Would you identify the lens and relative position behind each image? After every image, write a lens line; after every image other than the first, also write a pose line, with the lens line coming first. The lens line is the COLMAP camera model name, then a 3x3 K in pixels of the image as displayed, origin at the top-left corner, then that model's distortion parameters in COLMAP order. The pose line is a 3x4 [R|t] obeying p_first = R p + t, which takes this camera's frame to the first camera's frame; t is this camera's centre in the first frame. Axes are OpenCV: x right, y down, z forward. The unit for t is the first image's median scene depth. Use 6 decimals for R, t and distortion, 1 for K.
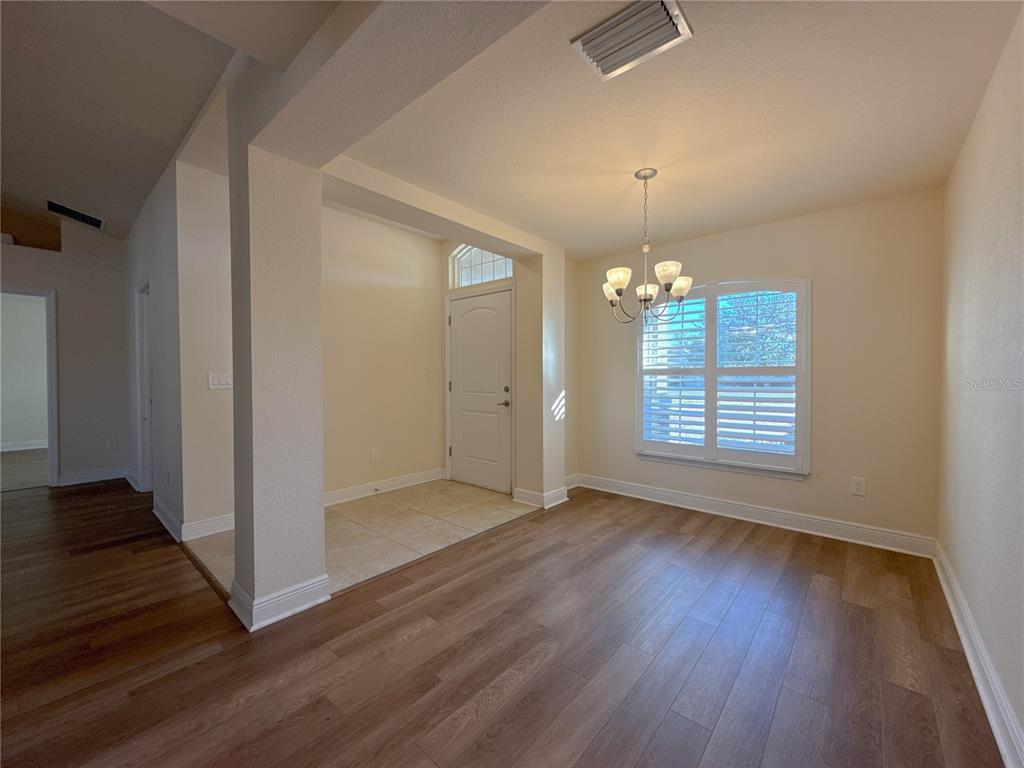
lens RADIAL K [[410.7, 0, 508.6], [0, 410.7, 380.6], [0, 0, 1]] dist [0.000906, -0.000396]
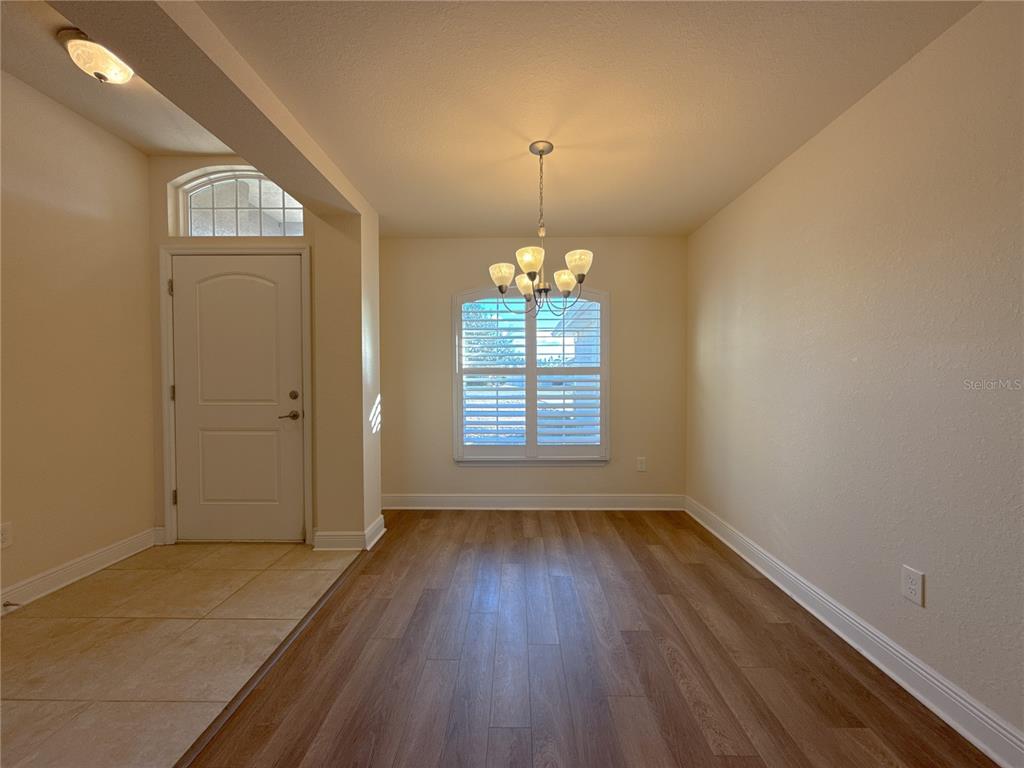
lens RADIAL K [[410.7, 0, 512.3], [0, 410.7, 382.1], [0, 0, 1]] dist [0.000906, -0.000396]
pose [[0.758491, -0.010922, 0.651591, -0.200701], [0.009131, 0.999940, 0.006132, -0.001982], [-0.651619, 0.001299, 0.758545, 0.248391]]
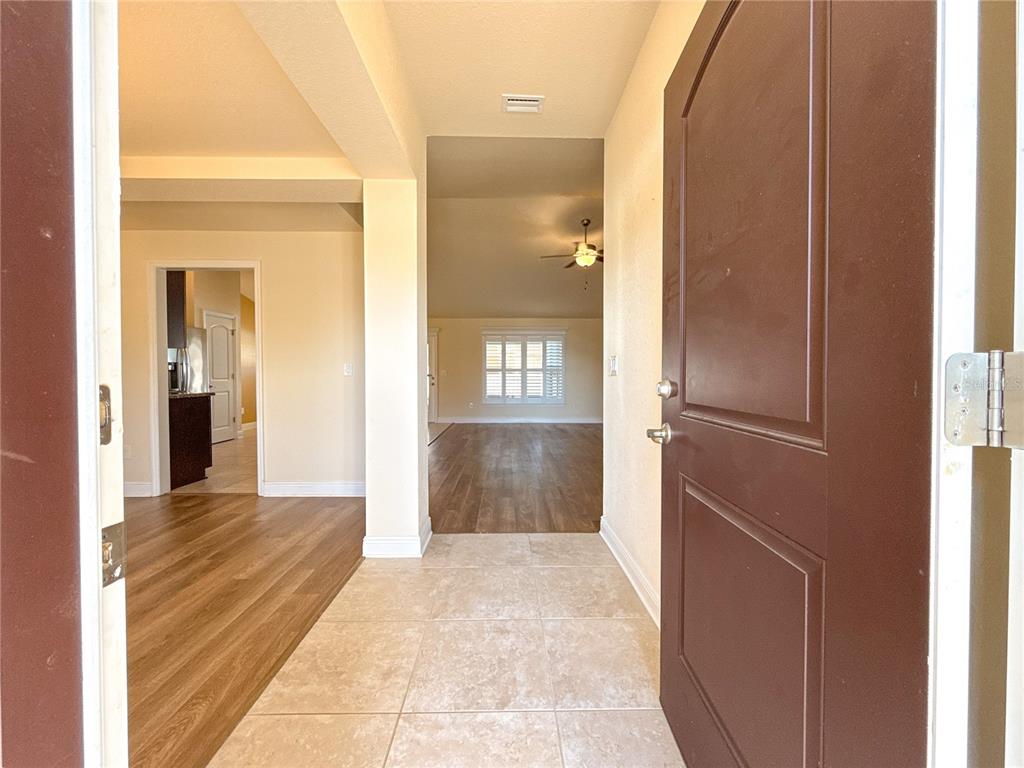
lens RADIAL K [[410.7, 0, 507.0], [0, 410.7, 380.4], [0, 0, 1]] dist [0.000906, -0.000396]
pose [[-0.745631, 0.008690, -0.666303, 0.006241], [-0.007851, 0.999731, 0.021825, 0.012599], [0.666313, 0.021505, -0.745362, 1.260216]]
